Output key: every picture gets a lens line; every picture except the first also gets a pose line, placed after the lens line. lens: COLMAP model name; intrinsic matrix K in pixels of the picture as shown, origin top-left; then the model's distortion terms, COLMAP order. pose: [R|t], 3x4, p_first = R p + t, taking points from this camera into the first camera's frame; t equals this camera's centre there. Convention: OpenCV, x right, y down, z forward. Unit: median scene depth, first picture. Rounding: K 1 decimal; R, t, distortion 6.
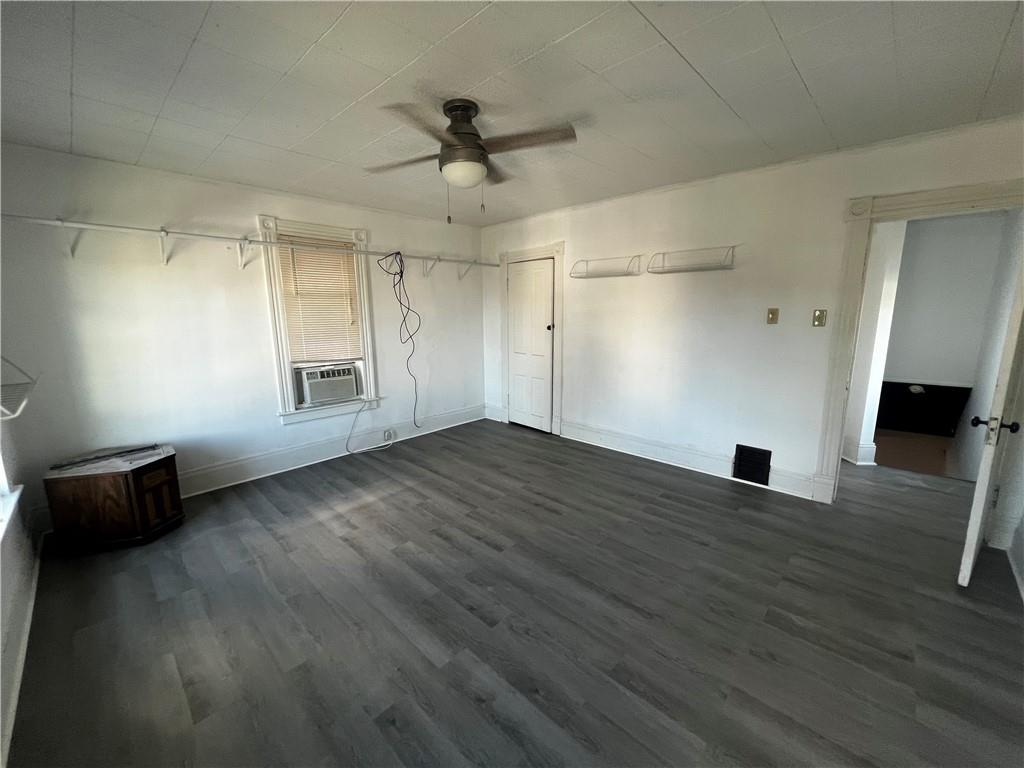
lens RADIAL K [[408.2, 0, 512.0], [0, 408.2, 384.0], [0, 0, 1]] dist [-0.001473, -0.000129]
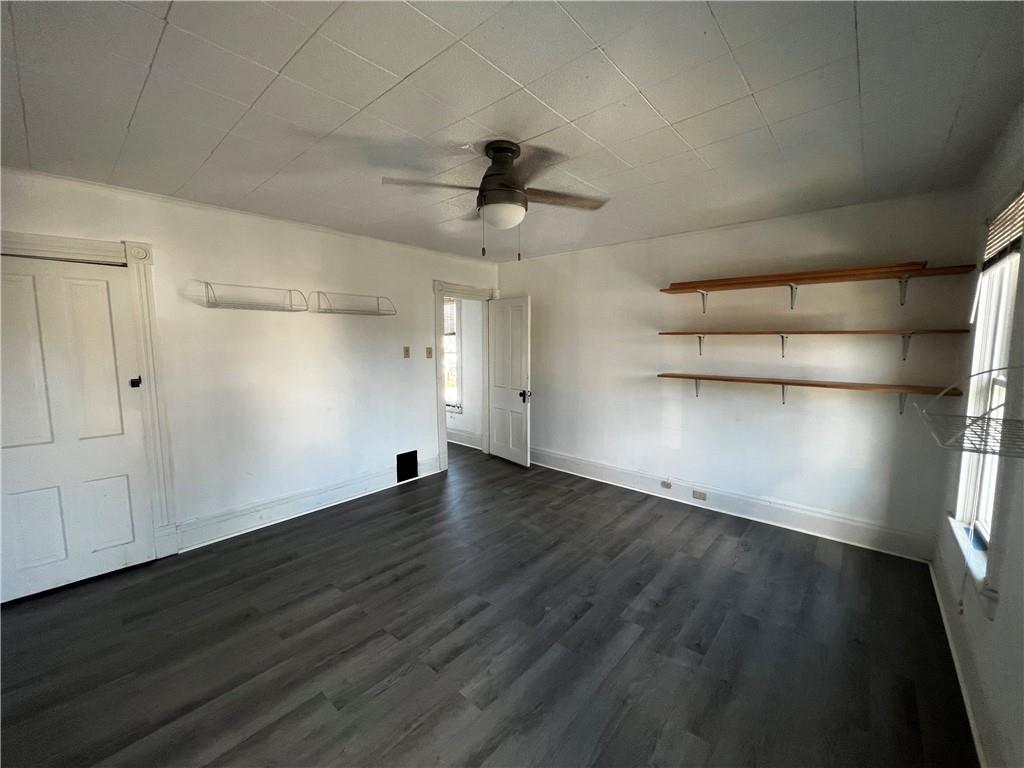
lens RADIAL K [[408.2, 0, 512.0], [0, 408.2, 384.0], [0, 0, 1]] dist [-0.001473, -0.000129]
pose [[-0.036320, -0.100482, 0.994276, -0.731522], [0.188083, 0.976465, 0.105553, -0.139849], [-0.981481, 0.190840, -0.016566, 0.693518]]
